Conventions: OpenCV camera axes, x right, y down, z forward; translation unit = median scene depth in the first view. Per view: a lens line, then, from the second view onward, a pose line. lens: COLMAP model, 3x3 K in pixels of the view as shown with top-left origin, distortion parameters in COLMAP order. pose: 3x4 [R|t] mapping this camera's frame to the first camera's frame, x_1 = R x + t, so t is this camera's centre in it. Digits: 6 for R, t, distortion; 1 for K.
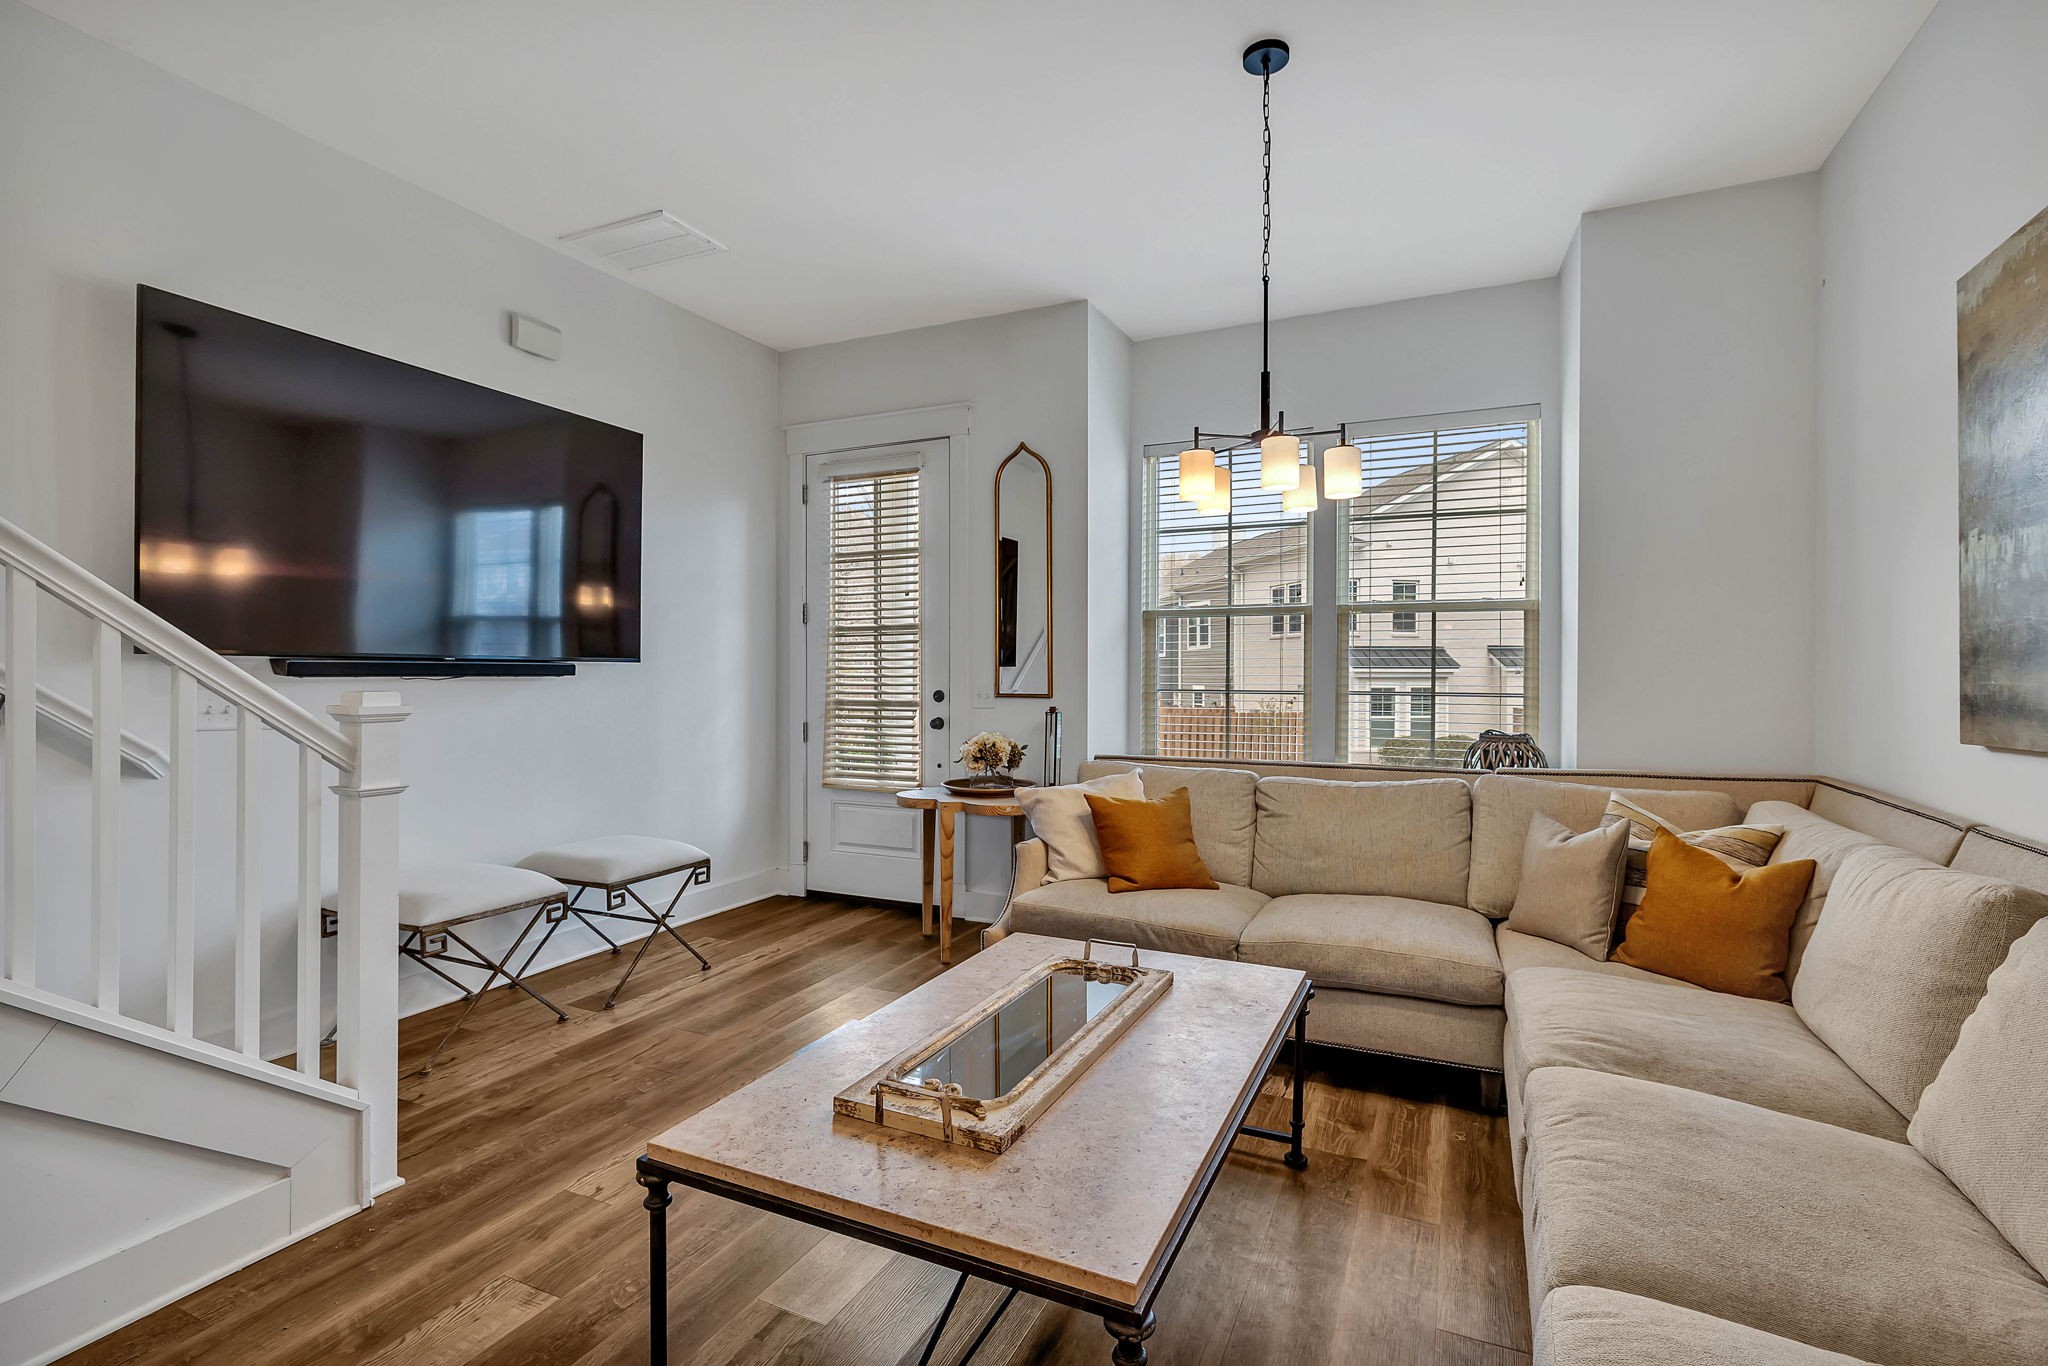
lens RADIAL K [[946.5, 0, 1018.7], [0, 946.5, 679.3], [0, 0, 1]] dist [-0.003508, -0.000031]
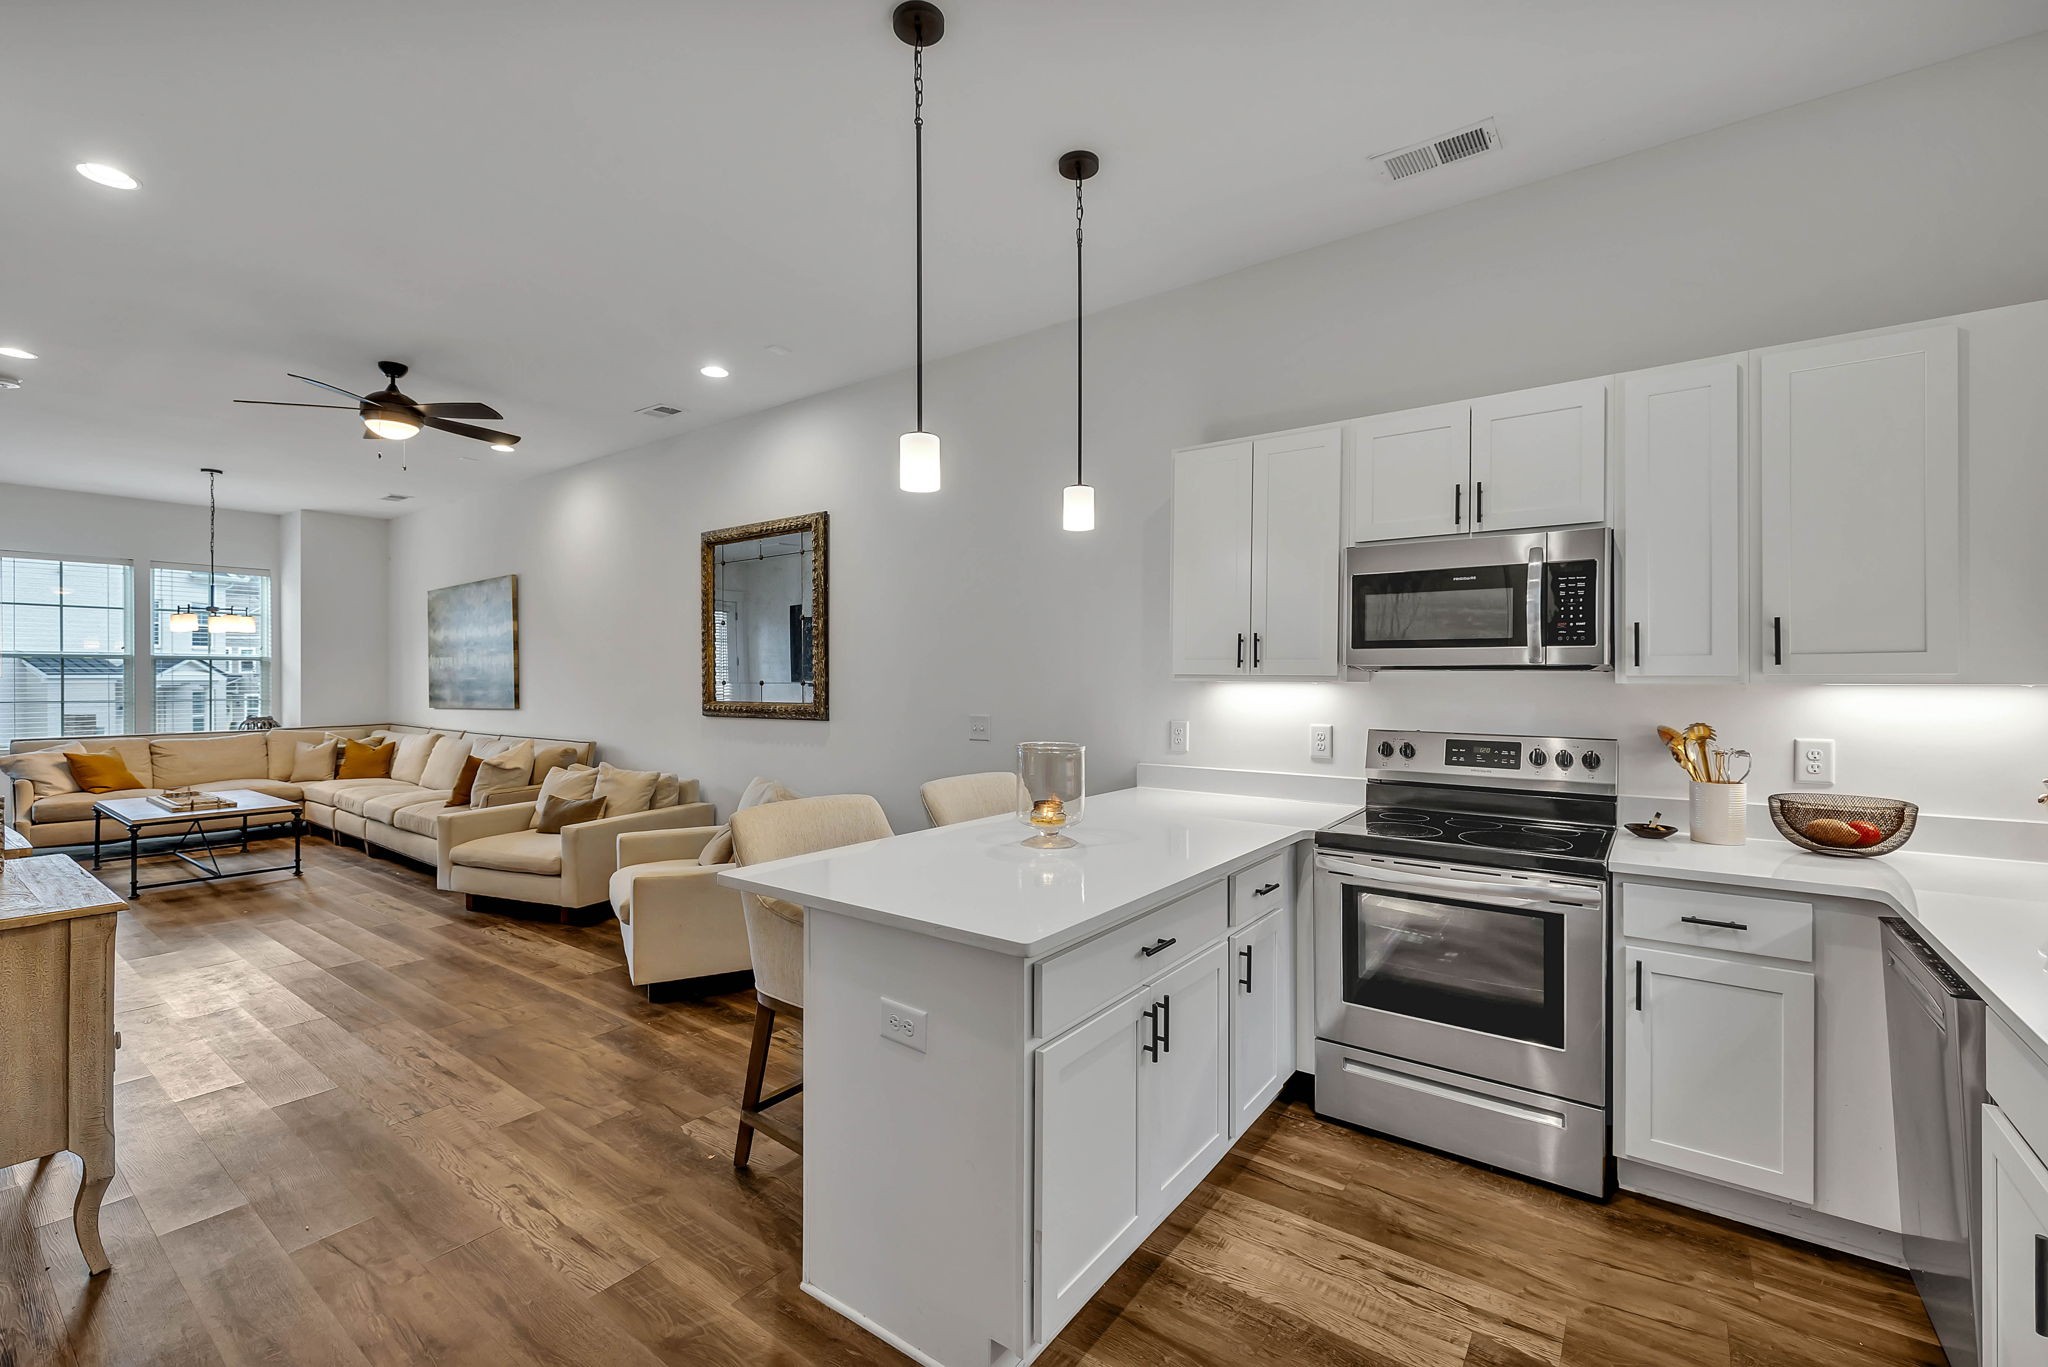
lens RADIAL K [[868.5, 0, 1021.6], [0, 868.5, 678.3], [0, 0, 1]] dist [-0.001053, 0.000177]
pose [[0.195427, -0.004477, 0.980708, -1.363589], [0.007418, 0.999968, 0.003087, -0.031158], [-0.980690, 0.006671, 0.195454, -1.405349]]
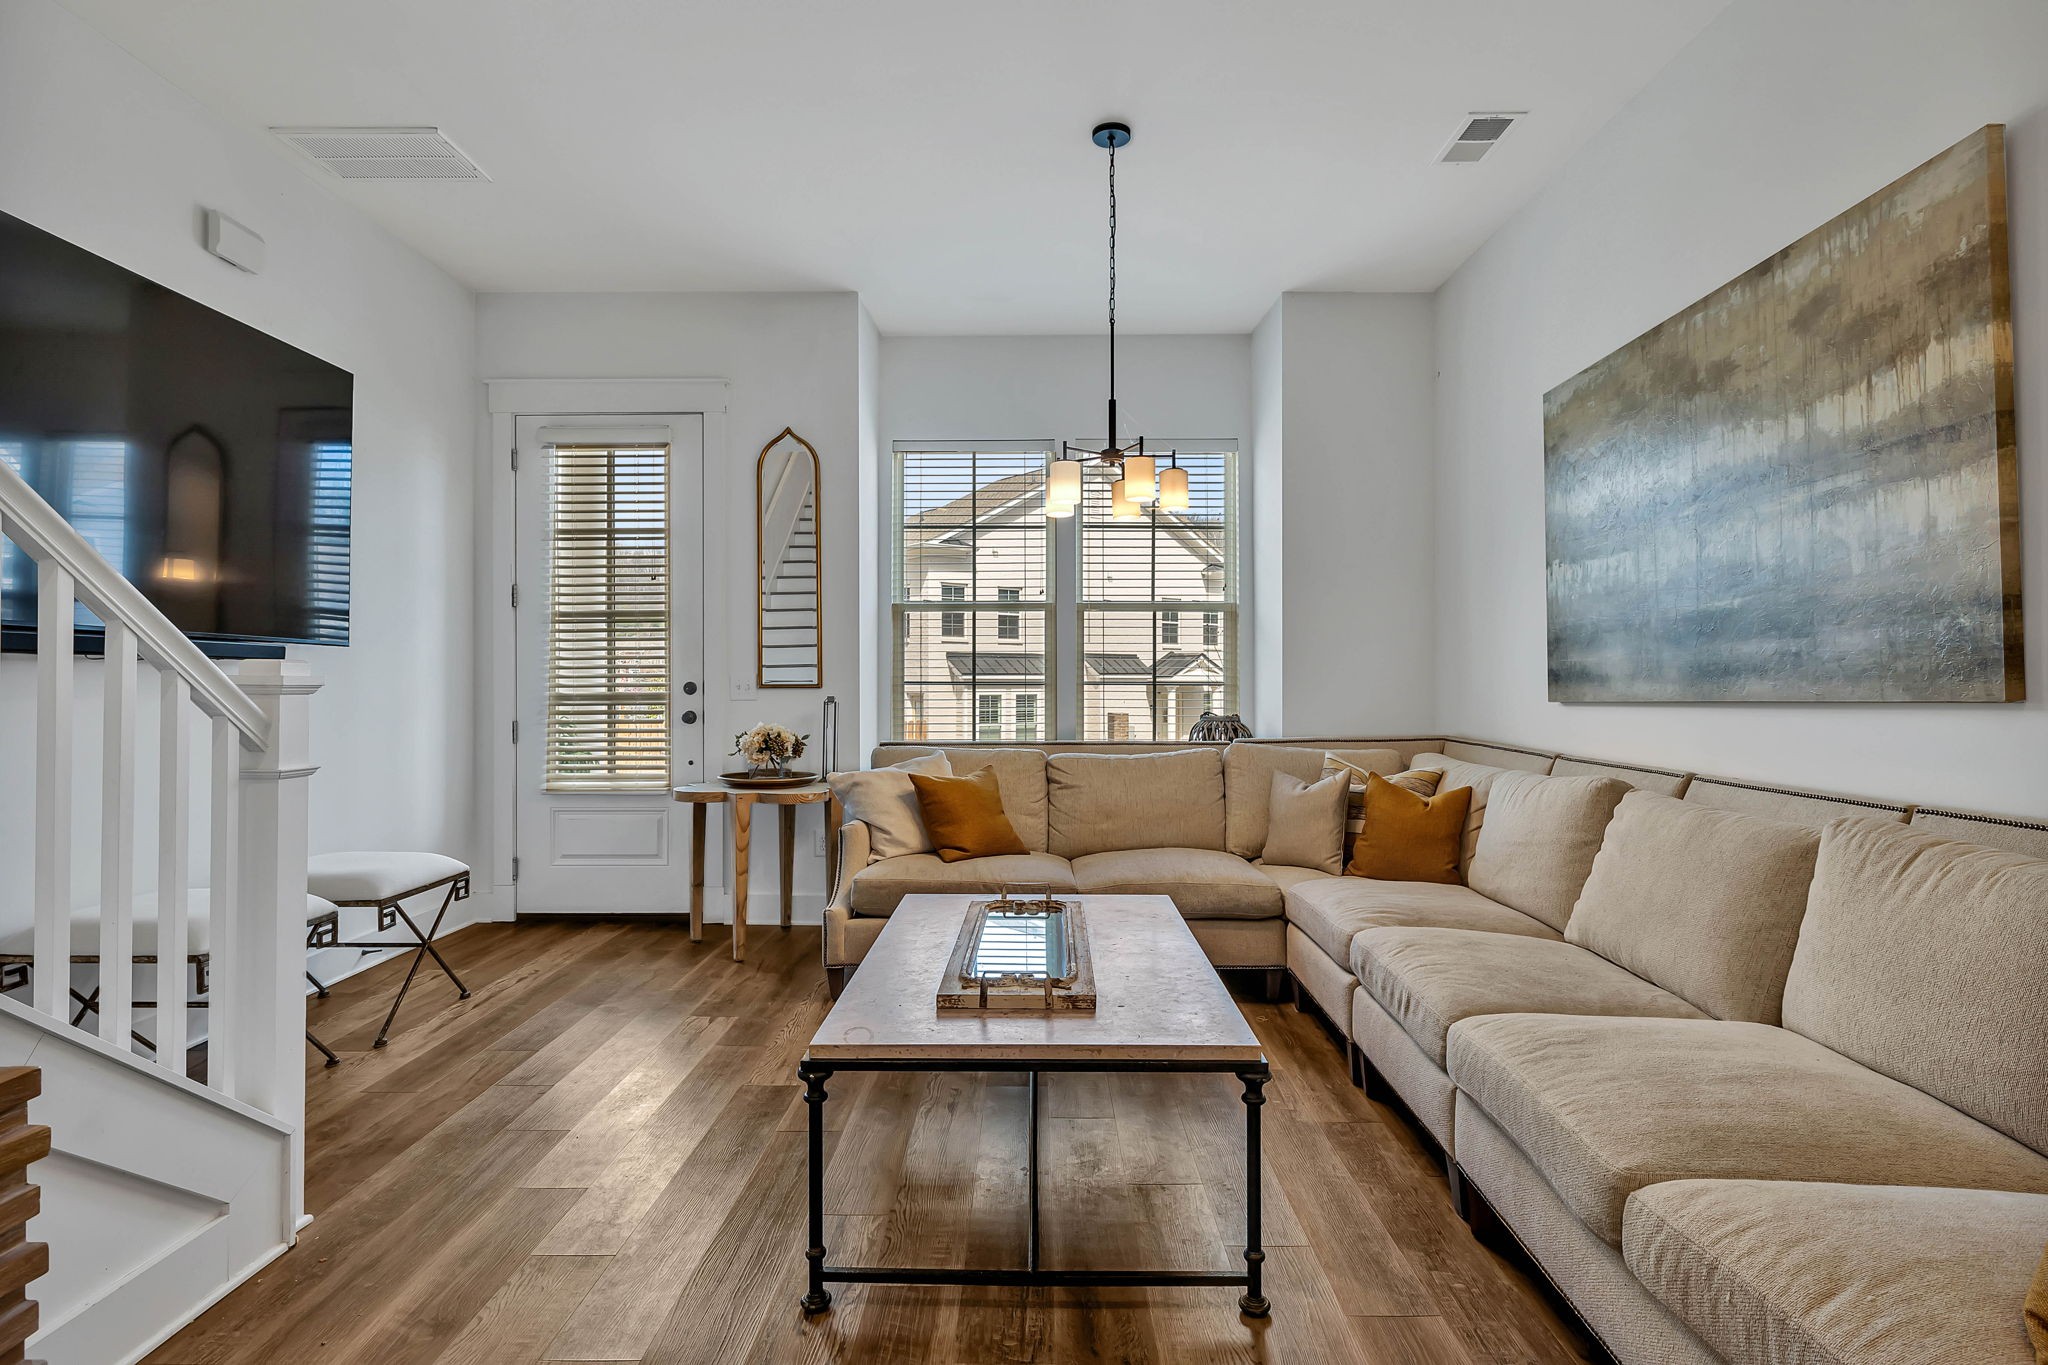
lens RADIAL K [[1051.0, 0, 1029.5], [0, 1051.0, 679.2], [0, 0, 1]] dist [-0.002275, 0.000178]
pose [[0.907246, -0.001032, 0.420599, -0.296585], [0.005665, 0.999936, -0.009767, 0.028499], [-0.420562, 0.011244, 0.907194, -0.112104]]
